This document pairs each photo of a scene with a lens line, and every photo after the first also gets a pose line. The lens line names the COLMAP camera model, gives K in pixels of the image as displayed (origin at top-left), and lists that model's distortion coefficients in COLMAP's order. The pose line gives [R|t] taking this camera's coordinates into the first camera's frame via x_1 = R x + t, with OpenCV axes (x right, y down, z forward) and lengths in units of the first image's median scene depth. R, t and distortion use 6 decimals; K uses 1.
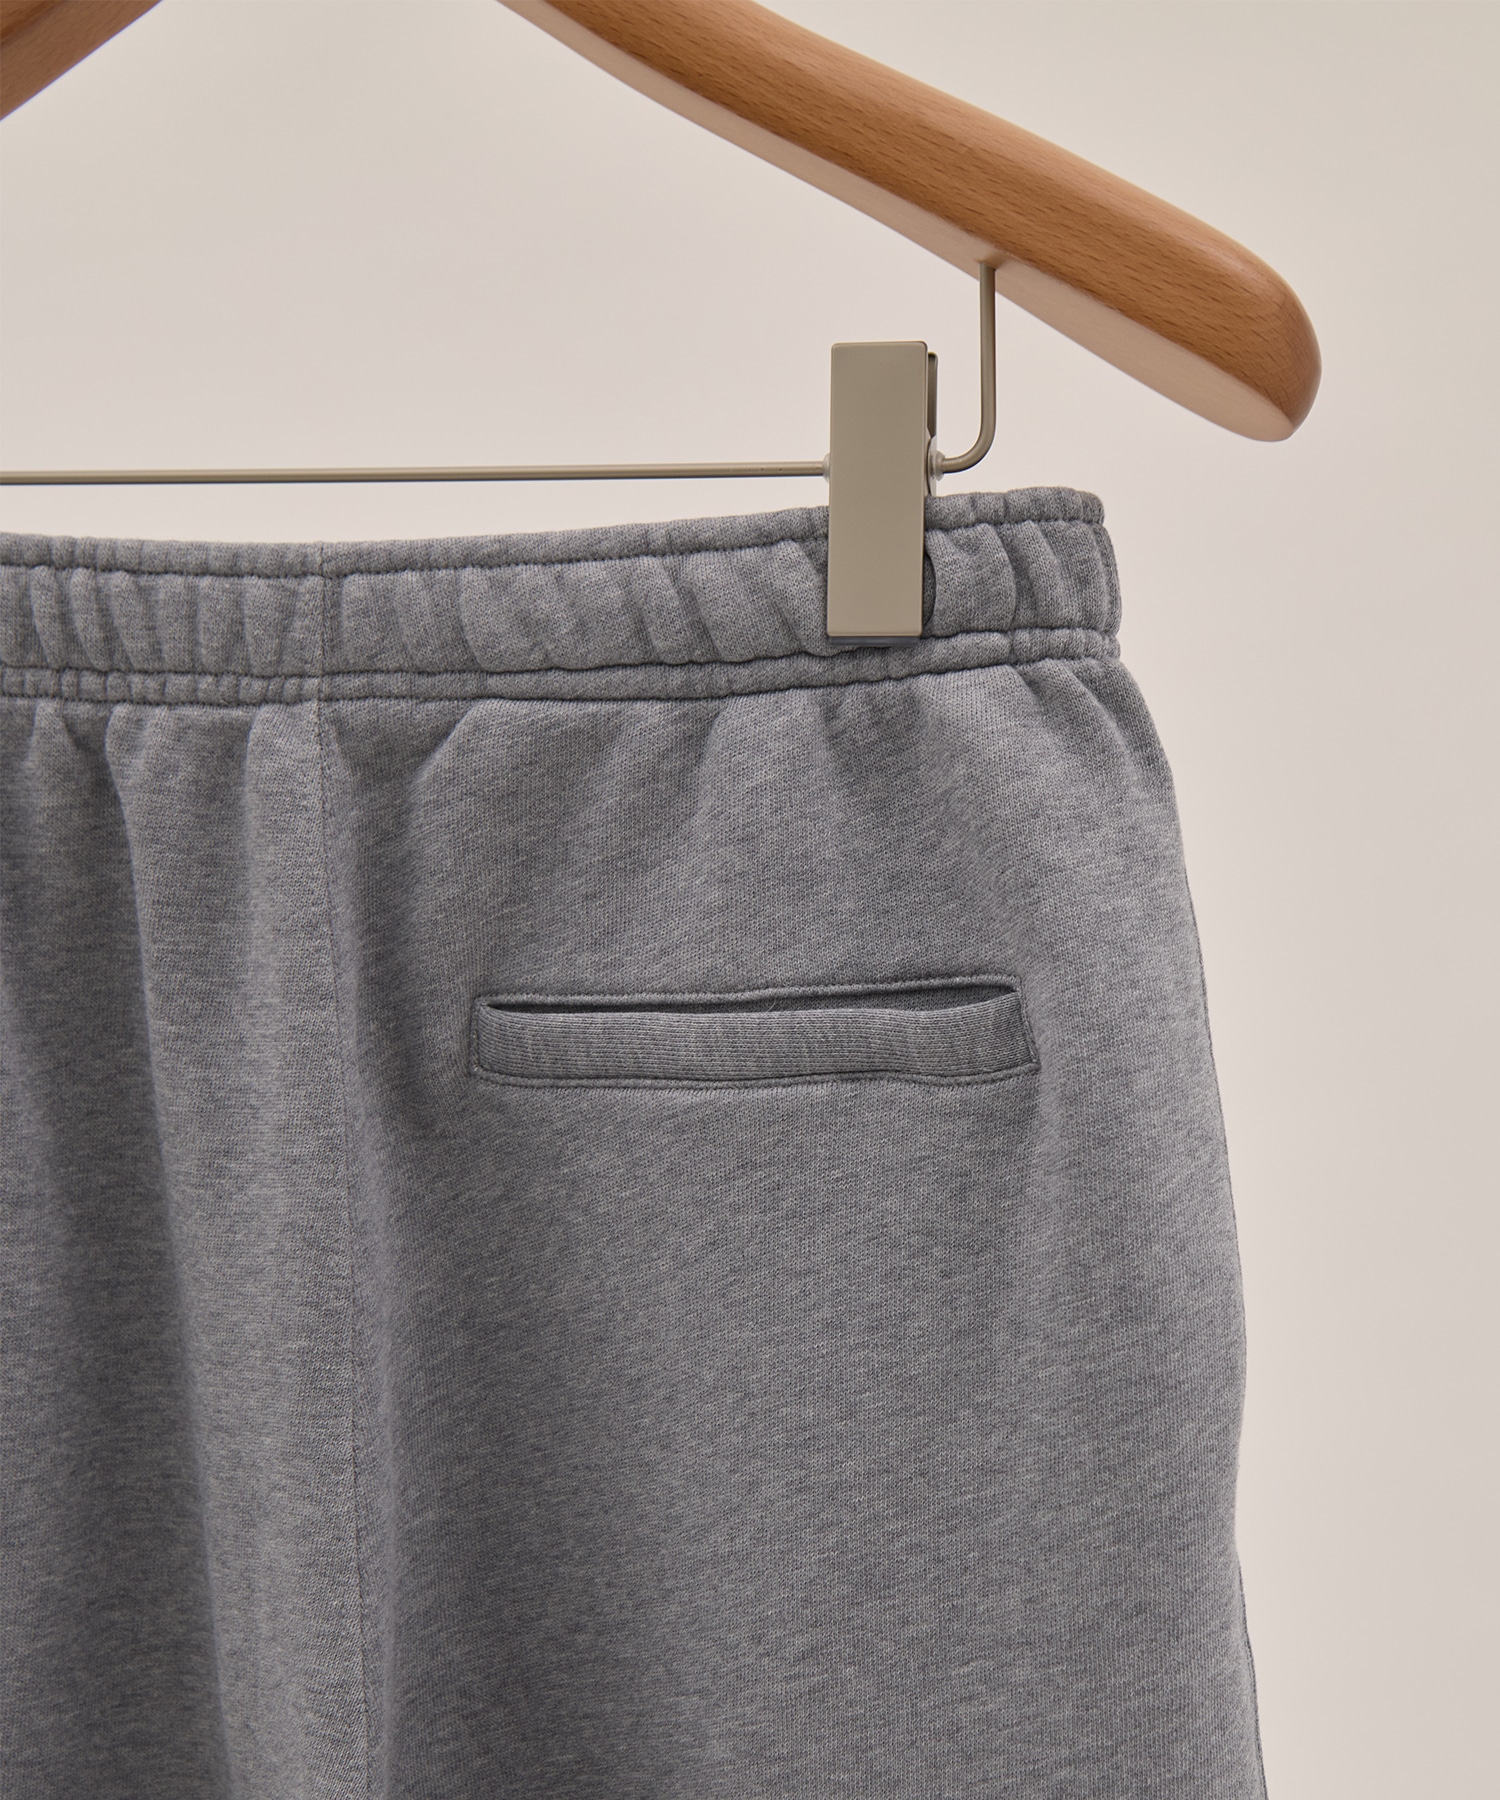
lens RADIAL K [[4620.6, 0, 752.5], [0, 4620.6, 913.6], [0, 0, 1]] dist [-0.275950, 0.000000]
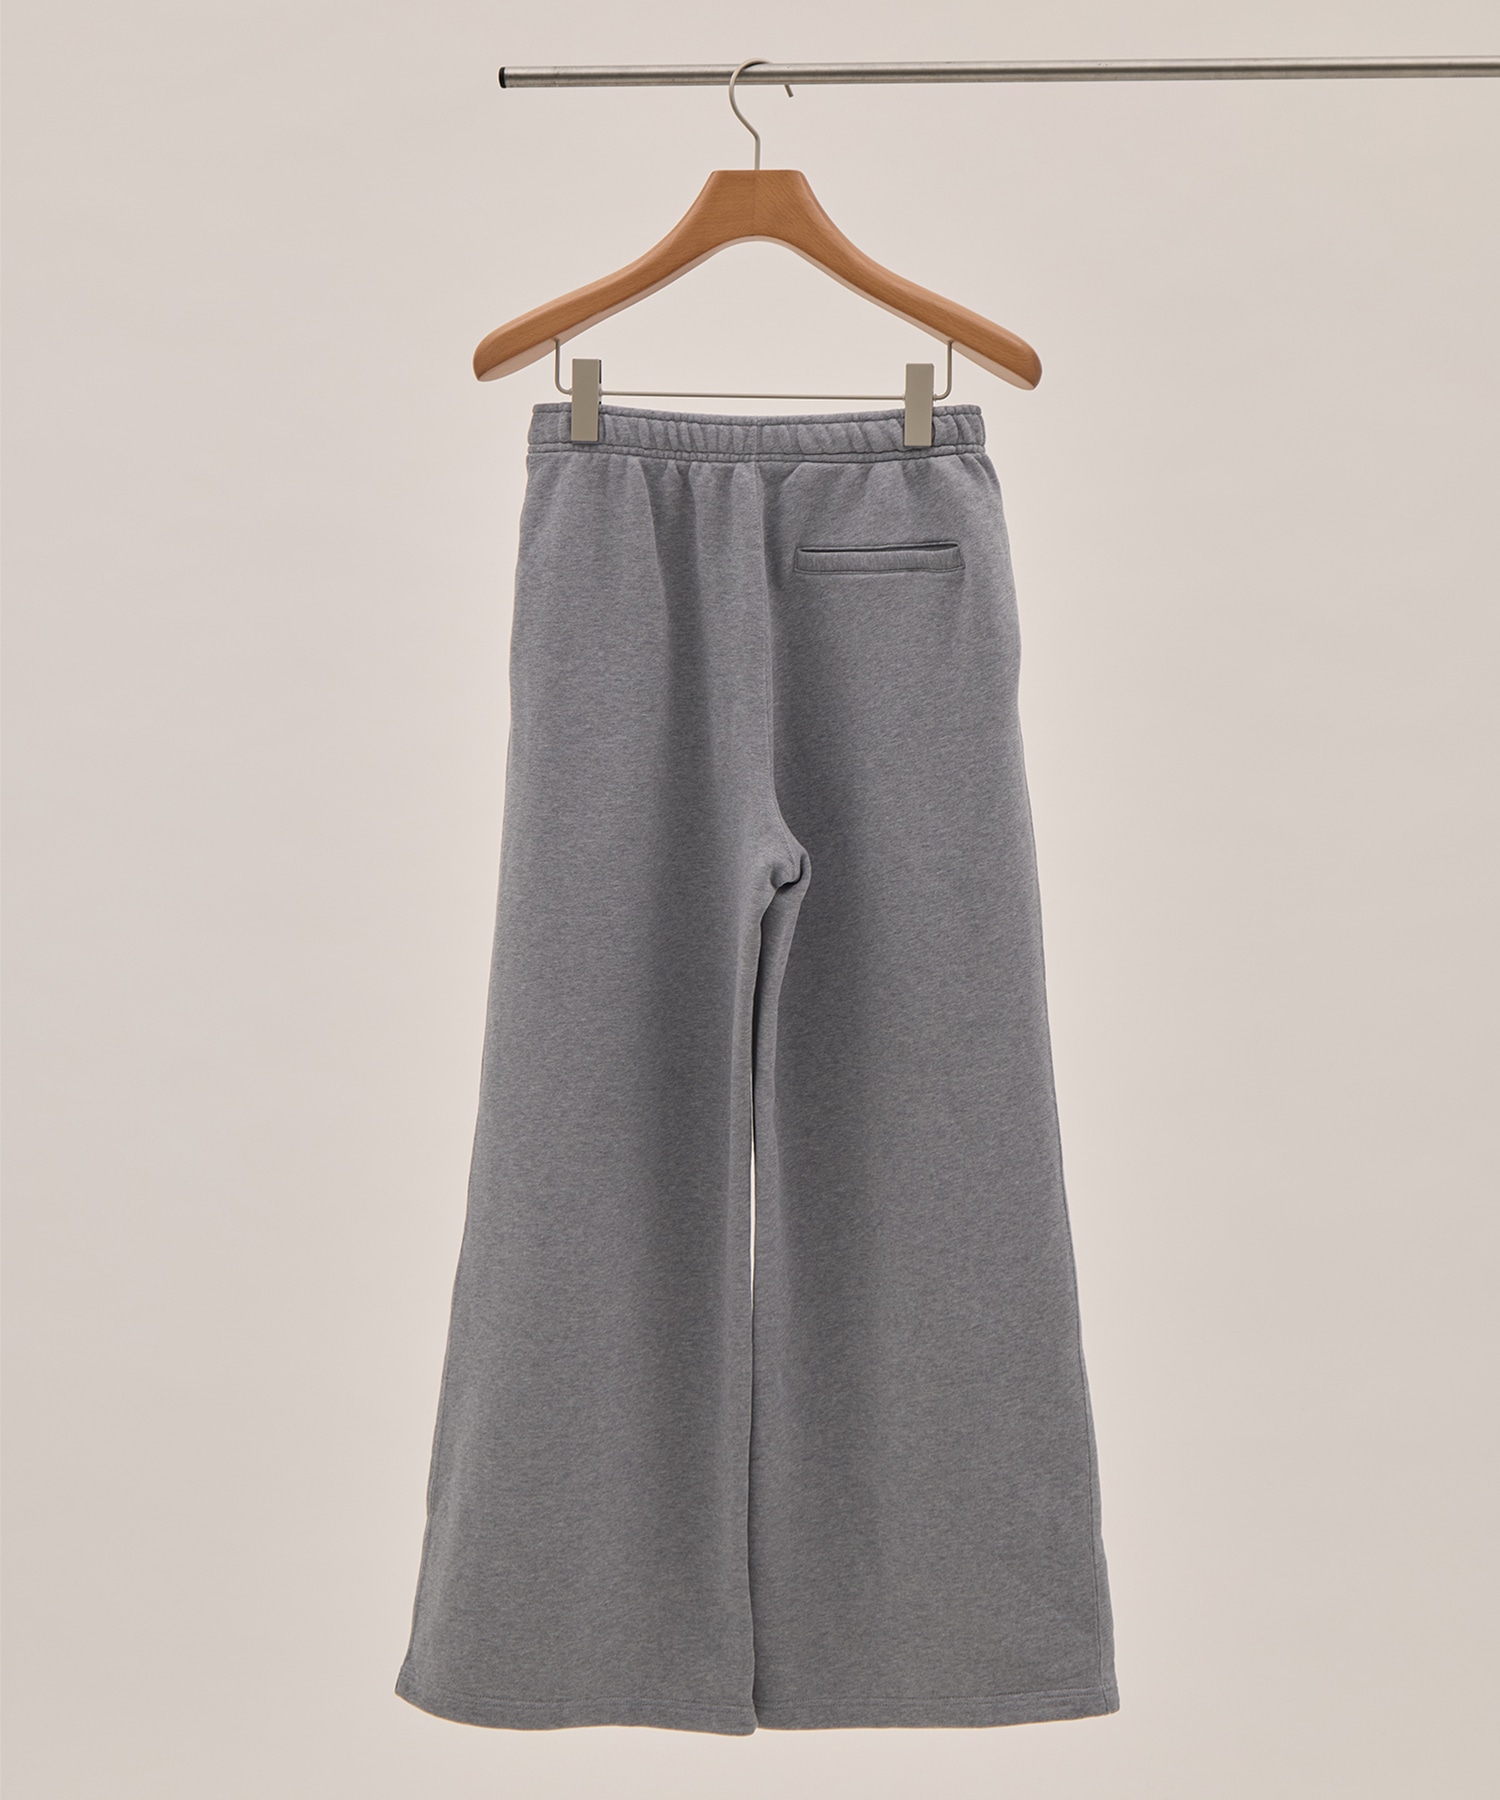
lens RADIAL K [[4620.6, 0, 748.7], [0, 4620.6, 895.8], [0, 0, 1]] dist [-0.275950, 0.000000]
pose [[0.986985, 0.001972, 0.160798, -0.663437], [-0.006366, 0.999620, 0.026818, 0.189290], [-0.160684, -0.027492, 0.986623, -2.452193]]
